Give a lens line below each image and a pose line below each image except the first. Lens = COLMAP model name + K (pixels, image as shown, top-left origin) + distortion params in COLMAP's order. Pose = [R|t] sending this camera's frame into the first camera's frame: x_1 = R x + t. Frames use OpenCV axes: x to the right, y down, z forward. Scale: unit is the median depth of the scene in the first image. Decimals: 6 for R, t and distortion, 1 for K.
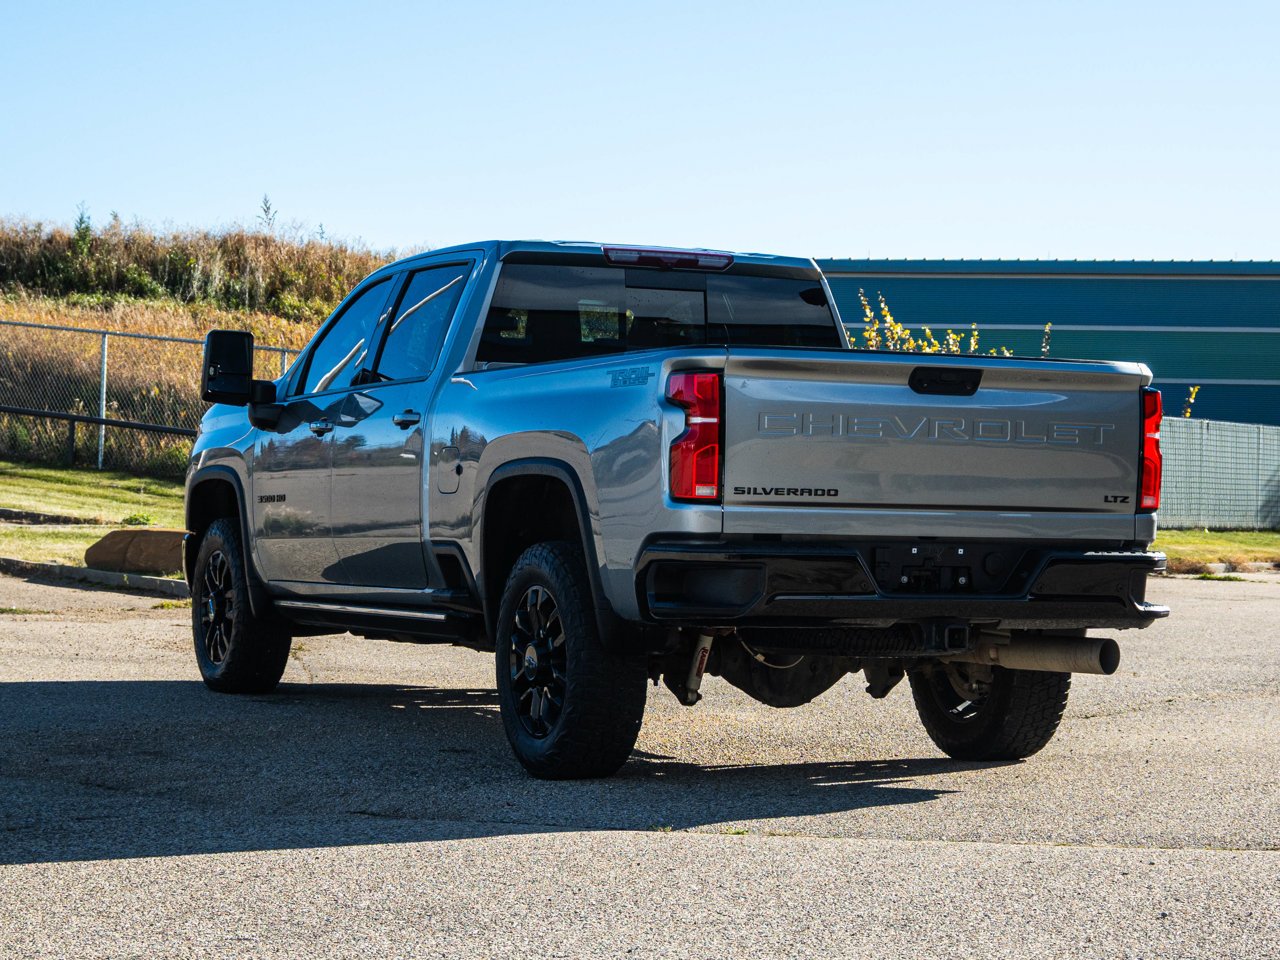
lens RADIAL K [[2896.6, 0, 640.0], [0, 2896.6, 480.0], [0, 0, 1]] dist [-0.039619, 0.192947]
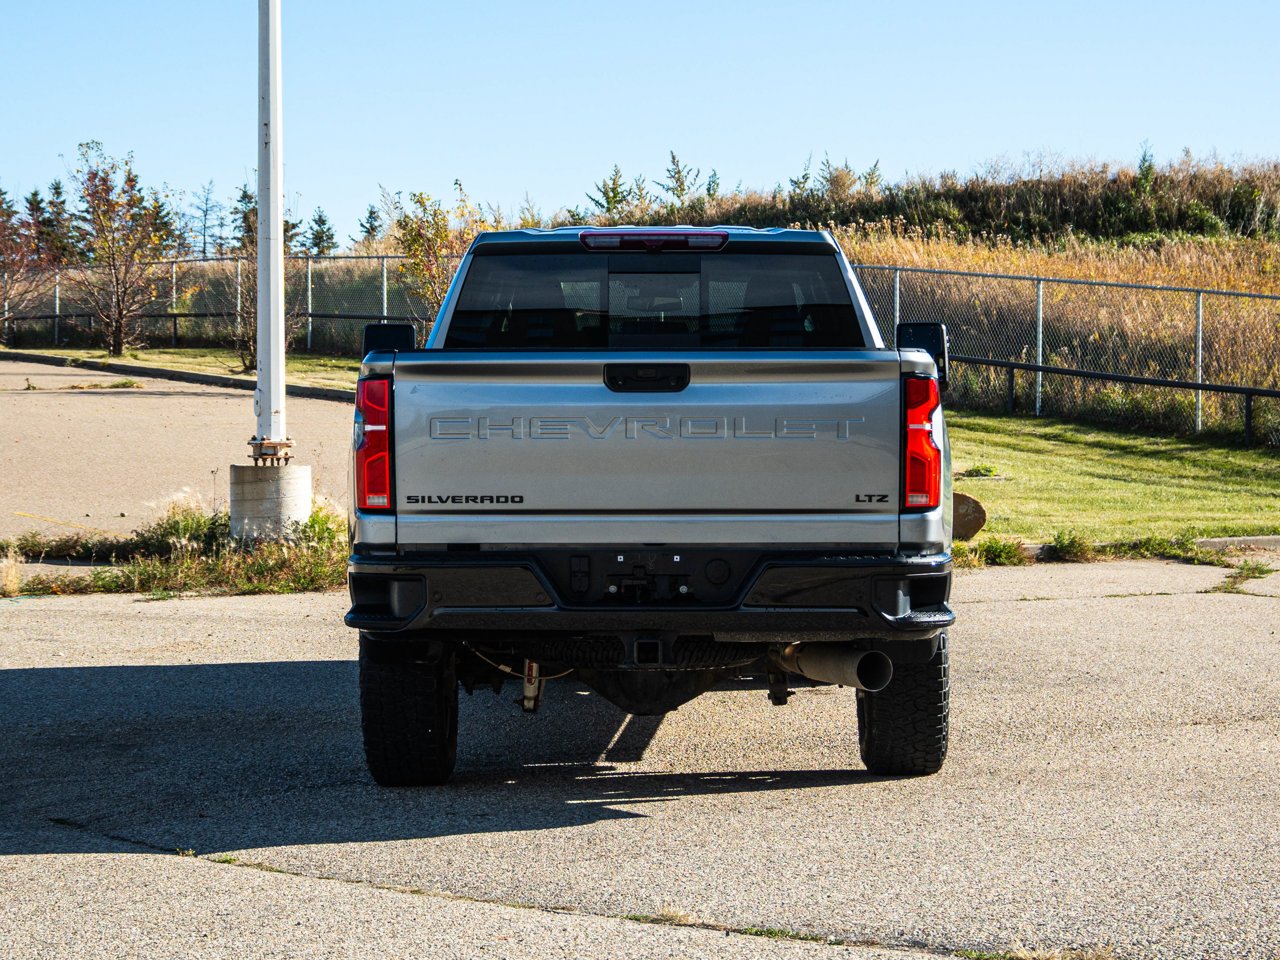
lens RADIAL K [[2896.6, 0, 640.0], [0, 2896.6, 480.0], [0, 0, 1]] dist [-0.039619, 0.192947]
pose [[0.908990, -0.014550, -0.416565, 0.475028], [0.024723, 0.999513, 0.019036, -0.018186], [0.416085, -0.027602, 0.908907, 0.142779]]
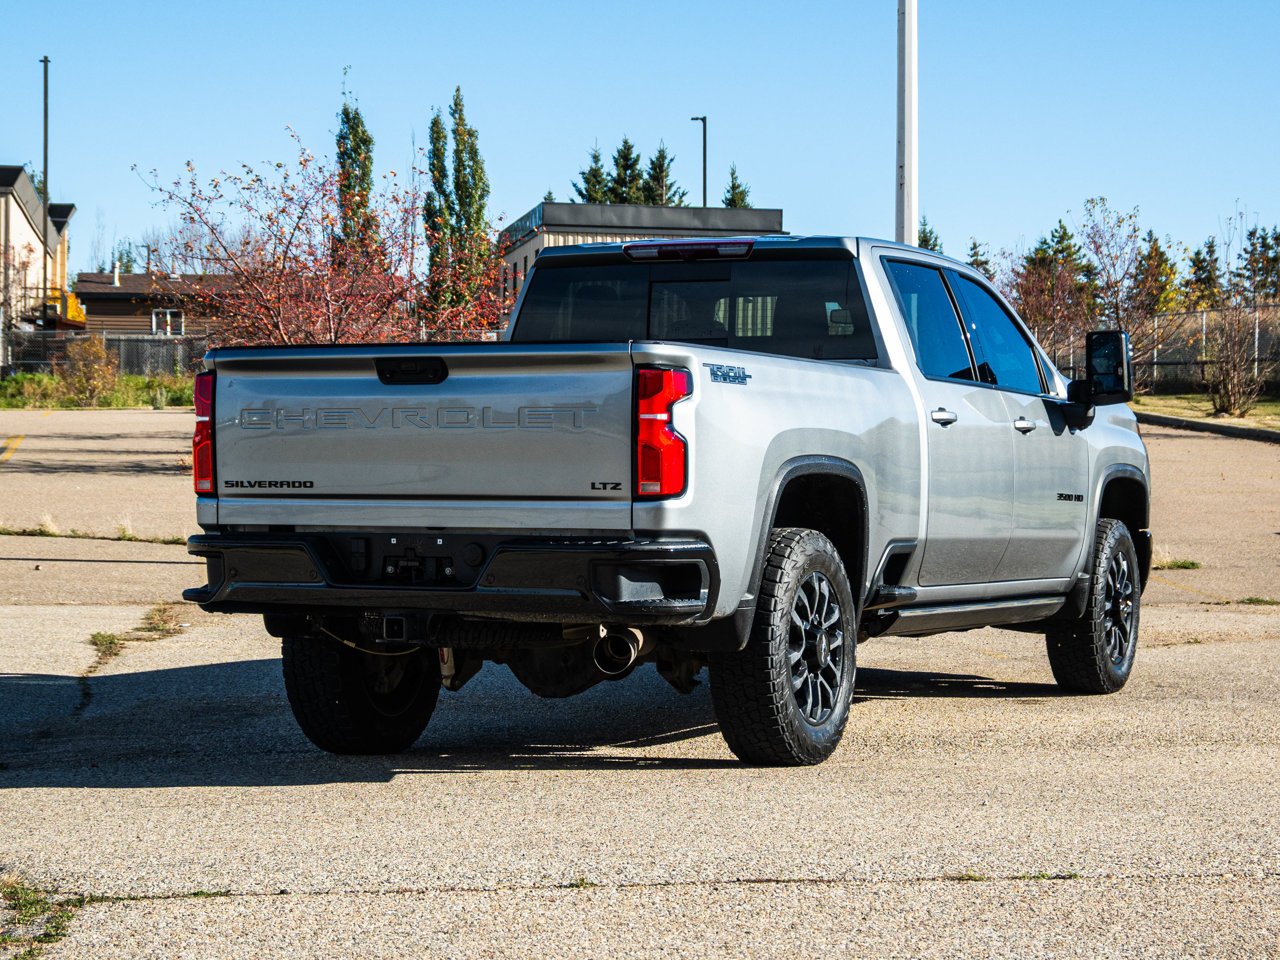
lens RADIAL K [[2744.1, 0, 640.0], [0, 2744.1, 480.0], [0, 0, 1]] dist [0.033801, 0.557969]
pose [[0.662701, -0.015950, -0.748714, 0.832731], [0.016663, 0.999840, -0.006552, 0.010580], [0.748699, -0.008134, 0.662861, 0.417574]]
